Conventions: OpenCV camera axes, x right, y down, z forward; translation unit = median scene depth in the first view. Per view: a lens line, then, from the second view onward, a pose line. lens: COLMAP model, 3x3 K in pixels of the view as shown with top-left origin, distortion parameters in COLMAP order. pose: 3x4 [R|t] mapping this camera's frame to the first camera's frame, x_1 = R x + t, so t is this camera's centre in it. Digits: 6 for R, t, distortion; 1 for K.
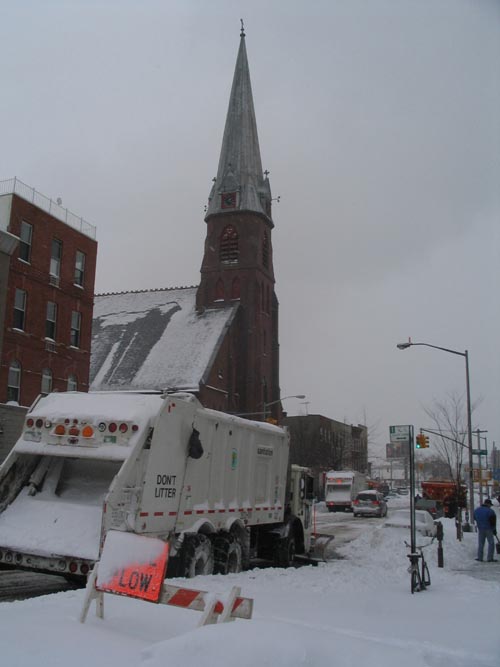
lens RADIAL K [[698.9, 0, 250.0], [0, 698.9, 333.5], [0, 0, 1]] dist [-0.191127, 0.219859]
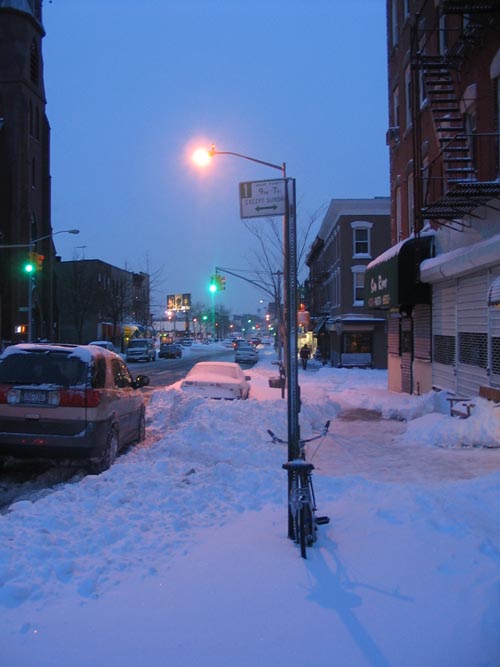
lens RADIAL K [[698.9, 0, 250.0], [0, 698.9, 333.5], [0, 0, 1]] dist [-0.191127, 0.219859]
pose [[0.951461, -0.023853, 0.306842, 0.012039], [-0.040672, 0.978503, 0.202183, 0.024896], [-0.305069, -0.204849, 0.930038, 0.100026]]
